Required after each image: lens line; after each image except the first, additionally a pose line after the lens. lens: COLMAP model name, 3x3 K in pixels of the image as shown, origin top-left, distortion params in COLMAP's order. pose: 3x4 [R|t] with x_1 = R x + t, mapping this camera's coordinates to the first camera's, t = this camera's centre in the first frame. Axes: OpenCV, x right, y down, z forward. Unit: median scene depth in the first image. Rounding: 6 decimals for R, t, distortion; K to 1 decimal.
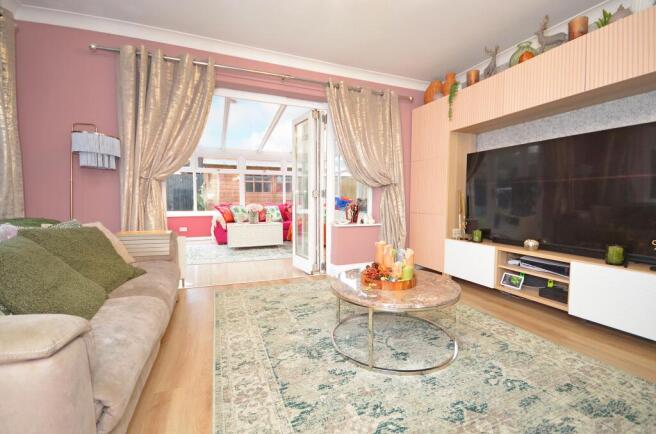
lens RADIAL K [[284.9, 0, 334.0], [0, 284.9, 215.8], [0, 0, 1]] dist [0.018295, -0.024683]
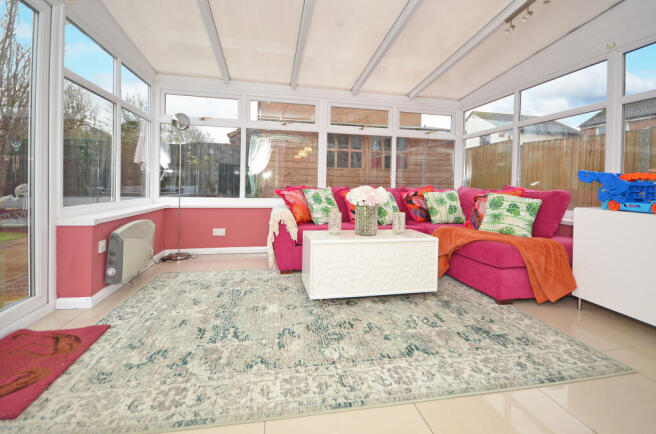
lens RADIAL K [[284.9, 0, 334.0], [0, 284.9, 215.8], [0, 0, 1]] dist [0.018295, -0.024683]
pose [[0.199517, -0.101262, 0.974648, -0.938153], [0.023554, 0.994854, 0.098540, -0.035702], [-0.979611, 0.003296, 0.200875, 0.748976]]
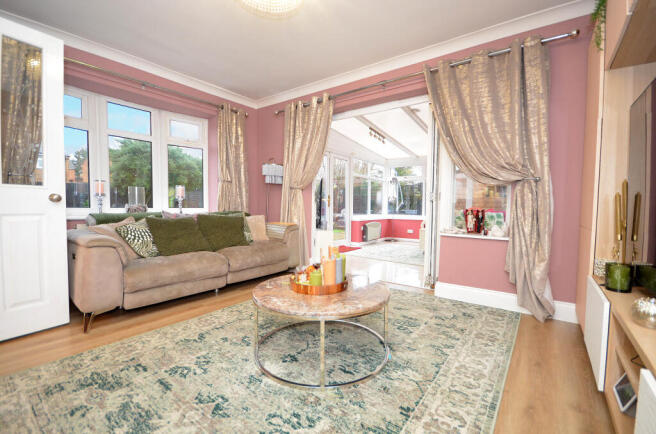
lens RADIAL K [[284.9, 0, 334.0], [0, 284.9, 215.8], [0, 0, 1]] dist [0.018295, -0.024683]
pose [[0.520618, 0.039191, -0.852890, 1.050397], [-0.054730, 0.998423, 0.012470, -0.023191], [0.852034, 0.040186, 0.521942, 0.546879]]
